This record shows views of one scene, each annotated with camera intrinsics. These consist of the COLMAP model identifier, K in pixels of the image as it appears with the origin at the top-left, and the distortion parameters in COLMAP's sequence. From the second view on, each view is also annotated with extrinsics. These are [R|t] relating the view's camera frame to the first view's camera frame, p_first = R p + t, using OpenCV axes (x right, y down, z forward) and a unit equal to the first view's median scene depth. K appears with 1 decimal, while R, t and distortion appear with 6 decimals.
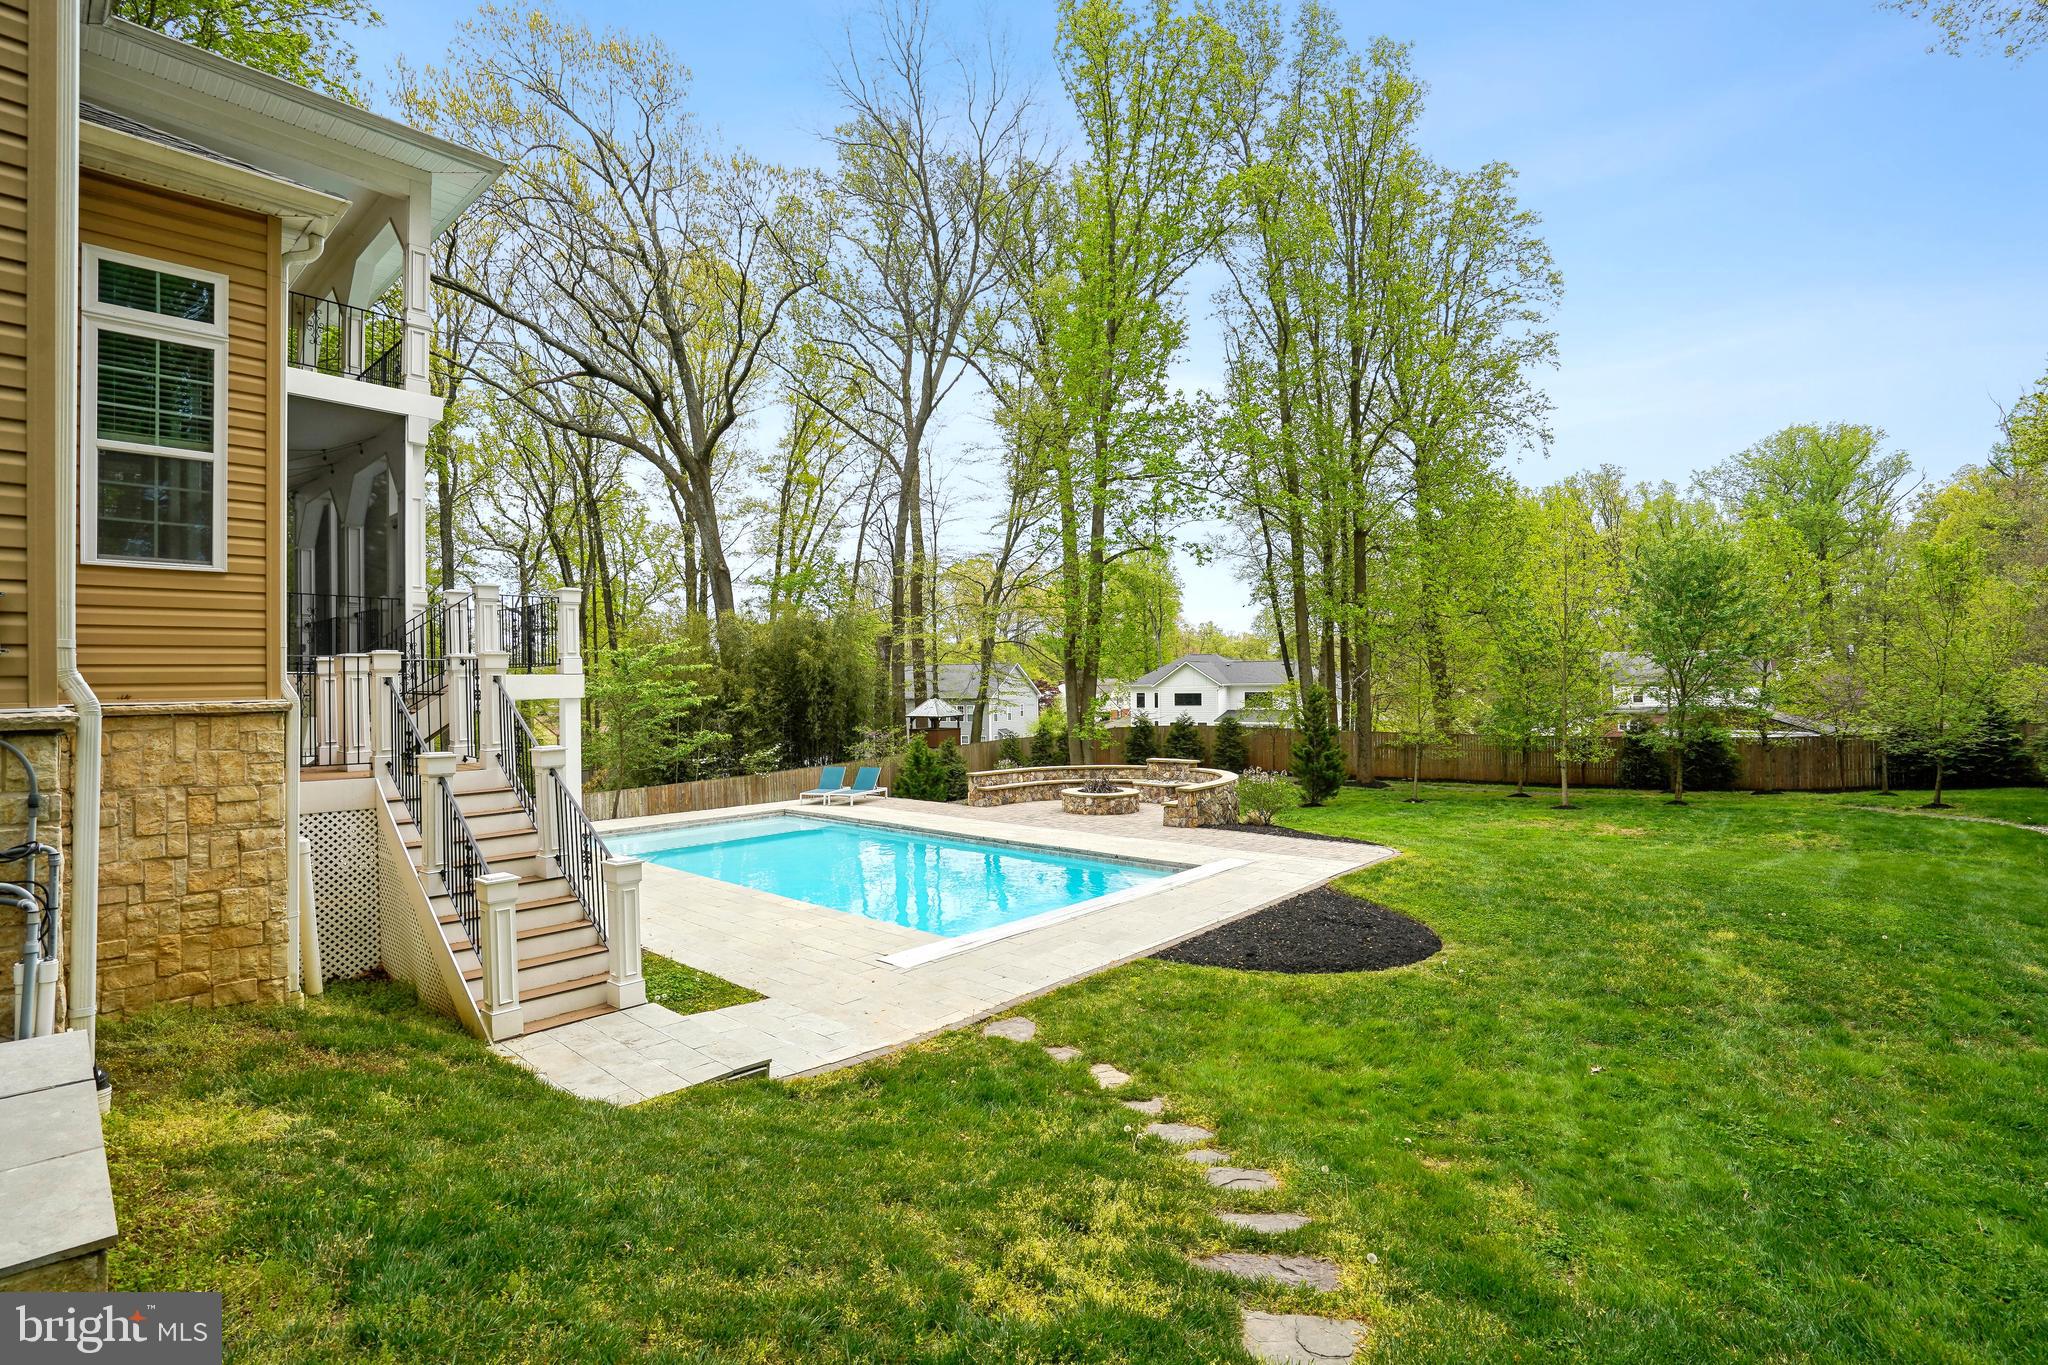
lens RADIAL K [[934.1, 0, 1024.0], [0, 934.1, 682.5], [0, 0, 1]] dist [-0.049708, 0.012996]
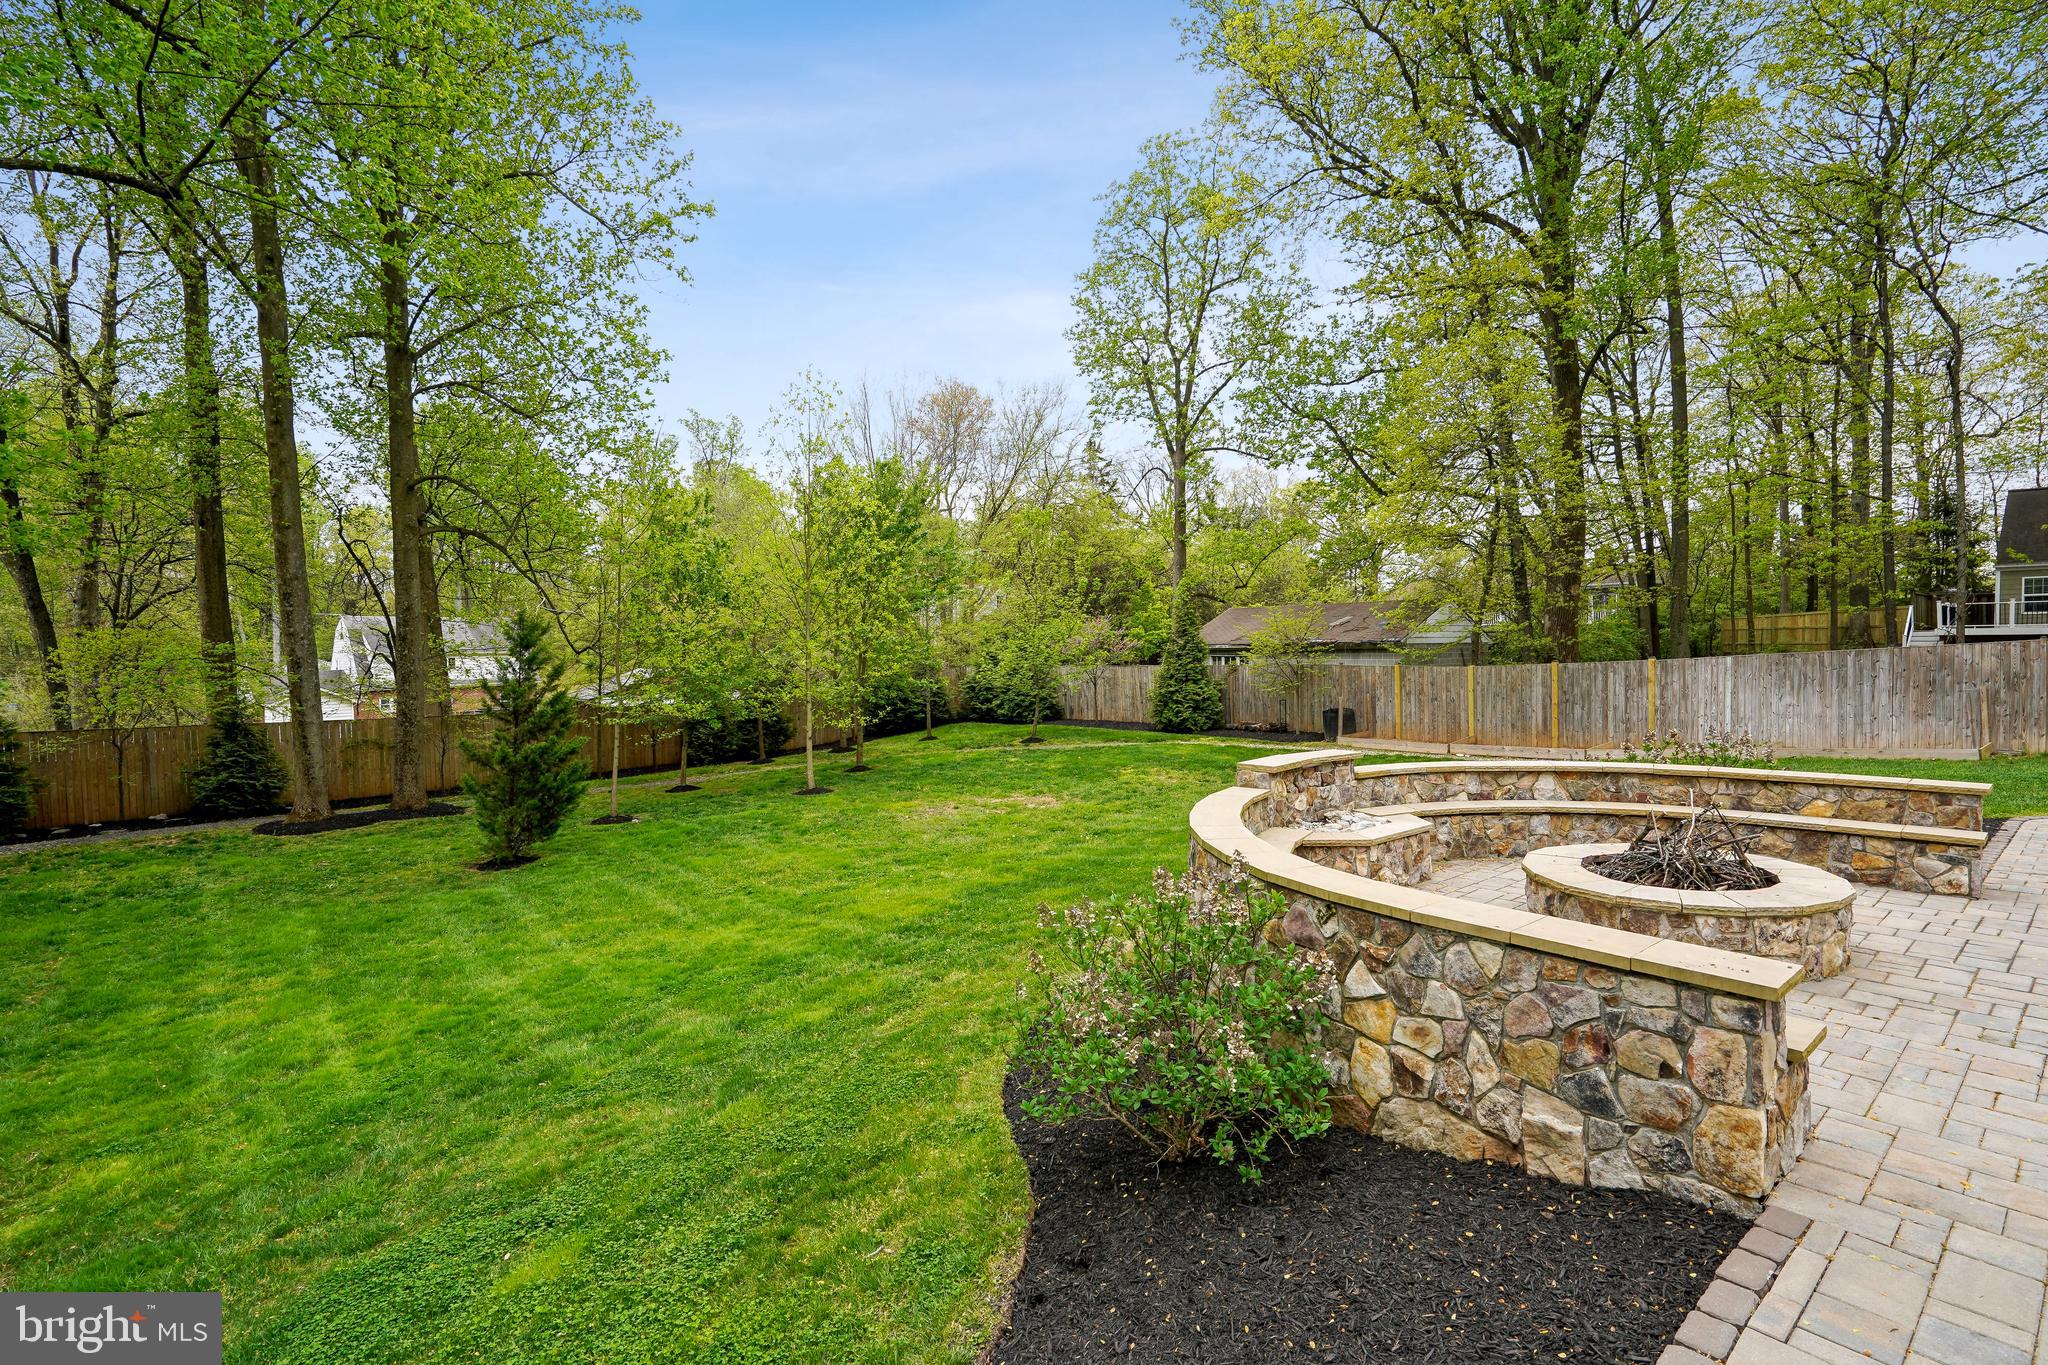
lens RADIAL K [[934.1, 0, 1024.0], [0, 934.1, 682.5], [0, 0, 1]] dist [-0.049708, 0.012996]
pose [[0.162083, -0.026268, 0.986427, -0.112467], [0.009972, 0.999638, 0.024982, 0.025172], [-0.986727, 0.005787, 0.162286, 0.582773]]
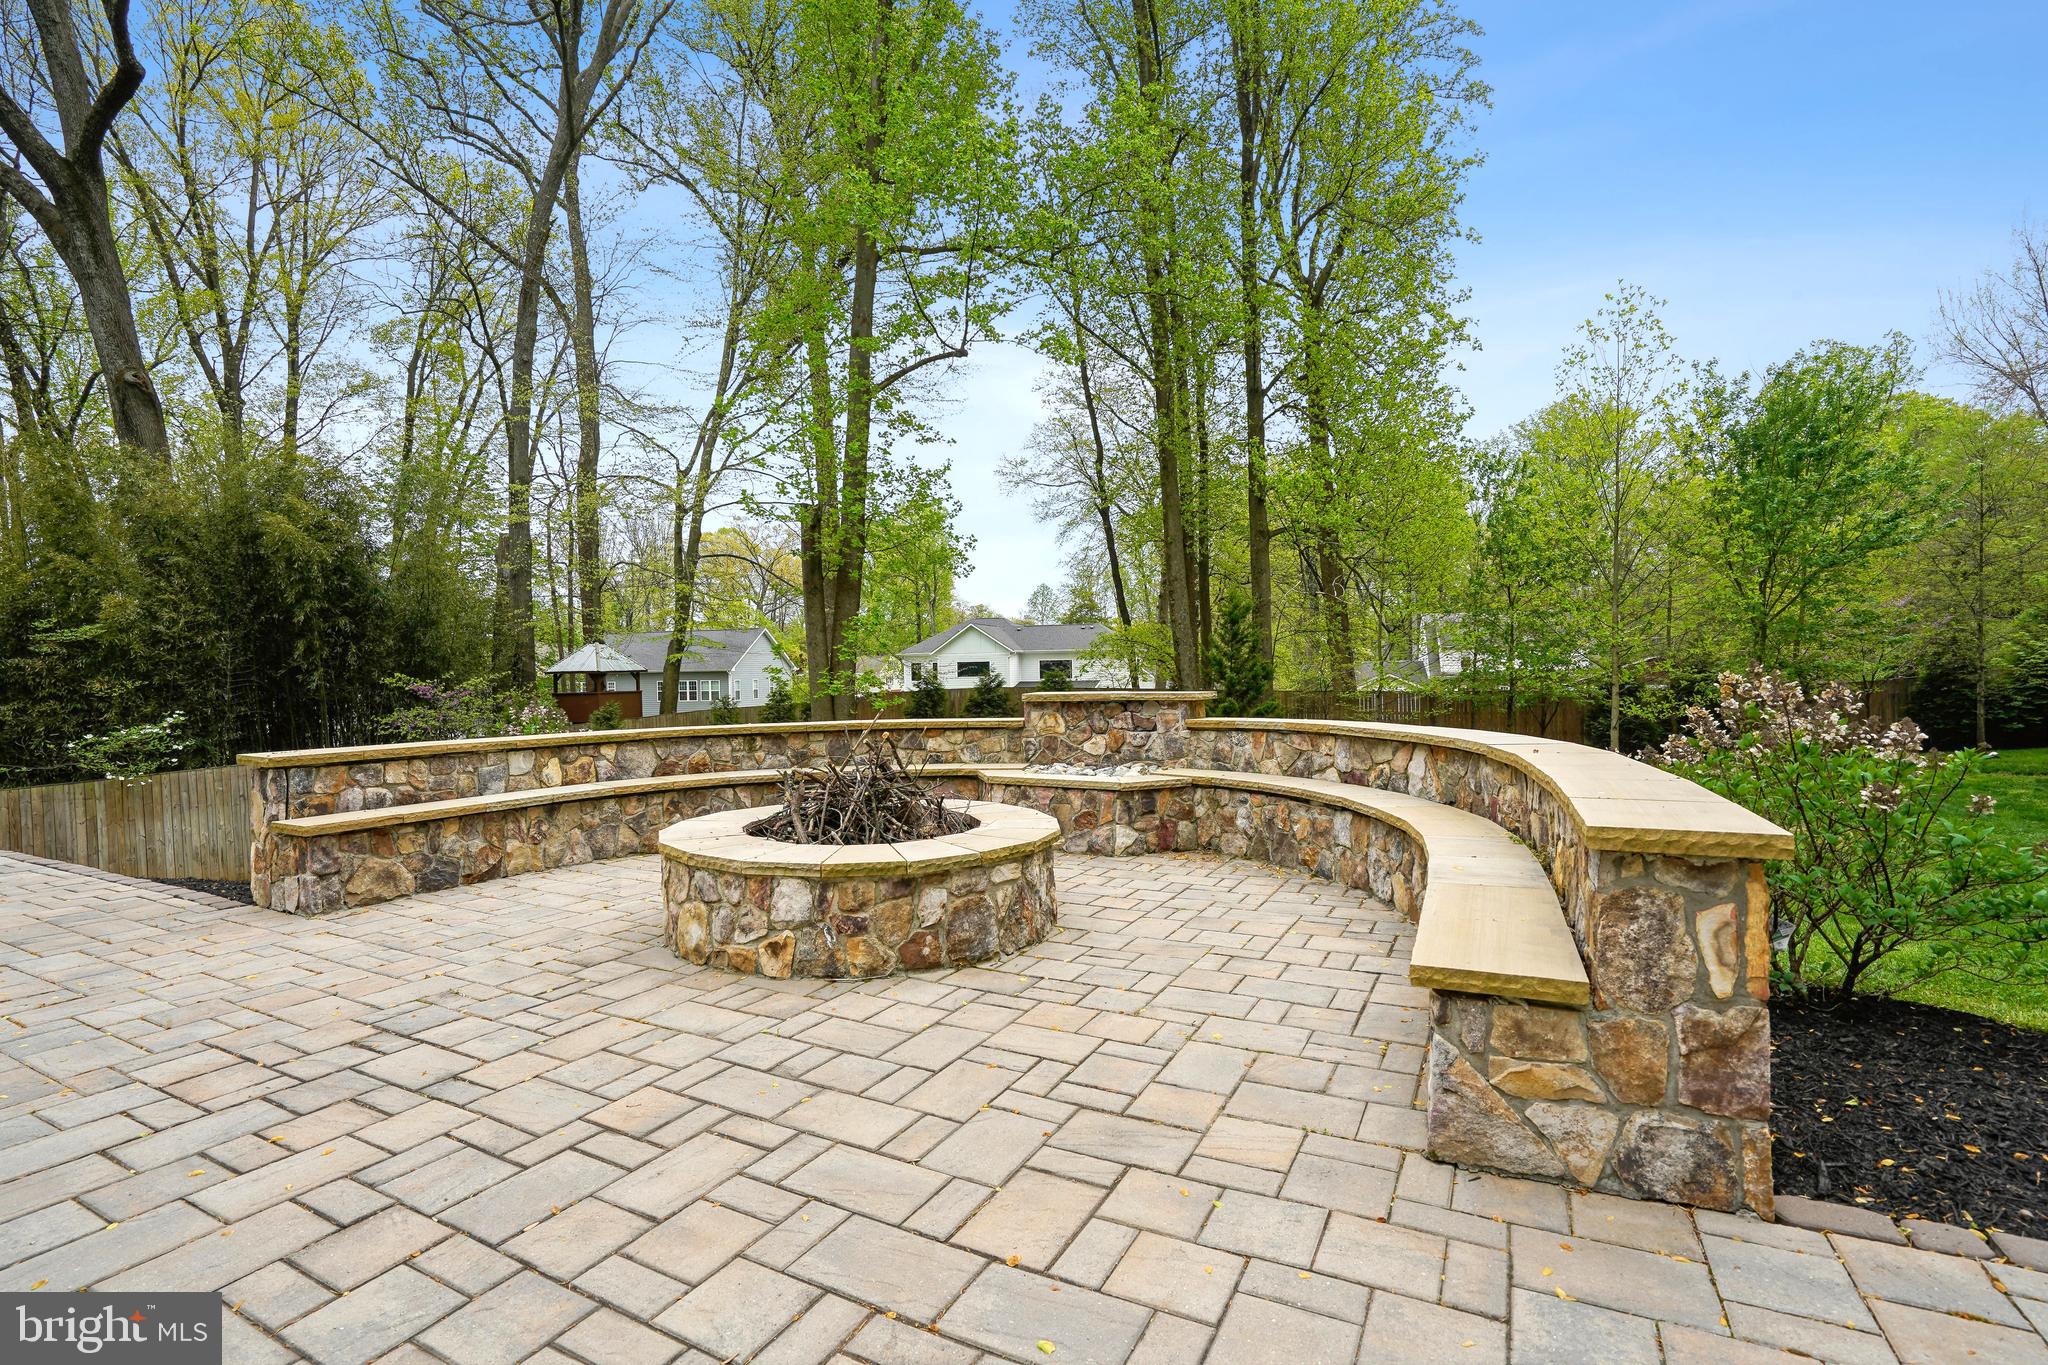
lens RADIAL K [[934.1, 0, 1024.0], [0, 934.1, 682.5], [0, 0, 1]] dist [-0.049708, 0.012996]
pose [[0.969695, -0.008691, 0.244162, 0.033824], [0.005311, 0.999881, 0.014497, 0.041927], [-0.244259, -0.012761, 0.969626, 0.403837]]
